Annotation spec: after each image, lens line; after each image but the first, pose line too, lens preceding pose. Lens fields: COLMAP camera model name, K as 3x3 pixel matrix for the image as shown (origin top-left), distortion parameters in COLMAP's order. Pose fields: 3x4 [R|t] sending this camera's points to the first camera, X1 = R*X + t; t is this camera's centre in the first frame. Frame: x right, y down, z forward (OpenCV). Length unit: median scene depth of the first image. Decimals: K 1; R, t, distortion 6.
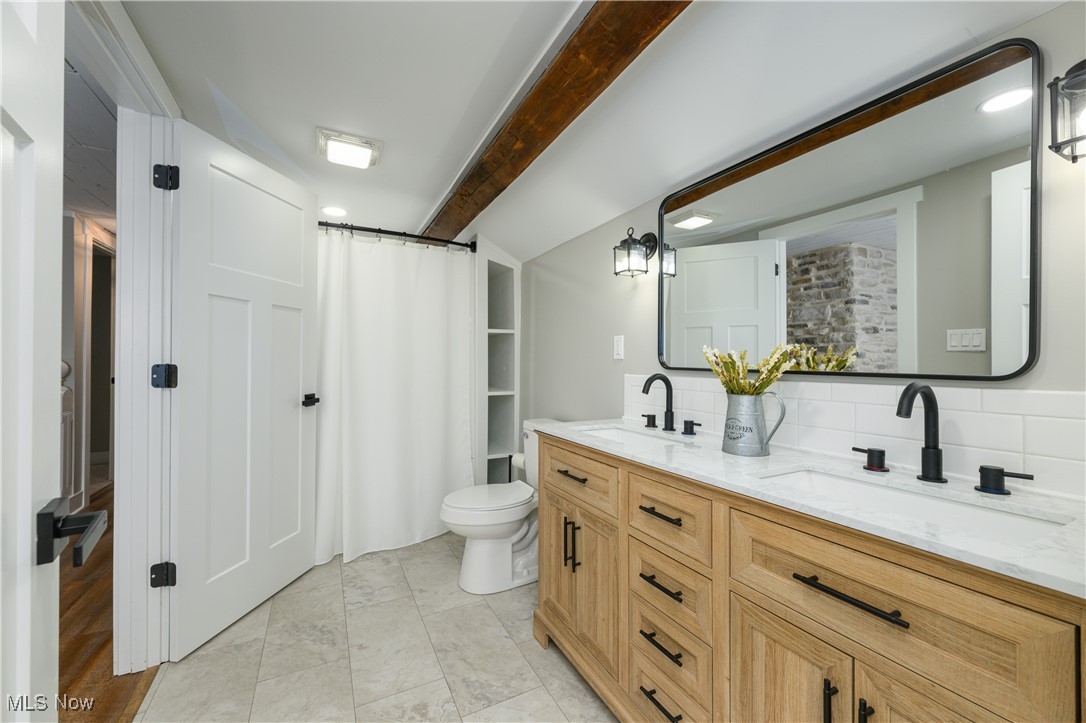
lens RADIAL K [[428.5, 0, 542.0], [0, 428.5, 361.2], [0, 0, 1]] dist [0.000274, -0.000085]
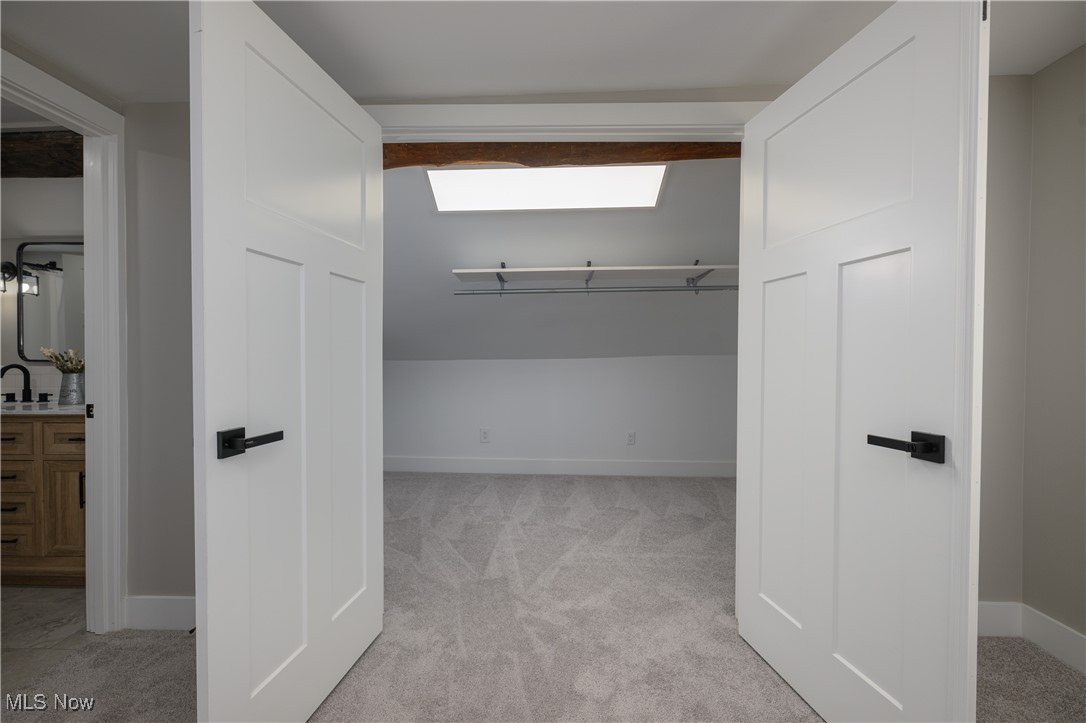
lens RADIAL K [[428.5, 0, 541.2], [0, 428.5, 361.3], [0, 0, 1]] dist [0.000274, -0.000085]
pose [[0.495799, -0.015128, 0.868305, -0.118601], [-0.000931, 0.999838, 0.017952, -0.009373], [-0.868437, -0.009709, 0.495705, -1.393971]]
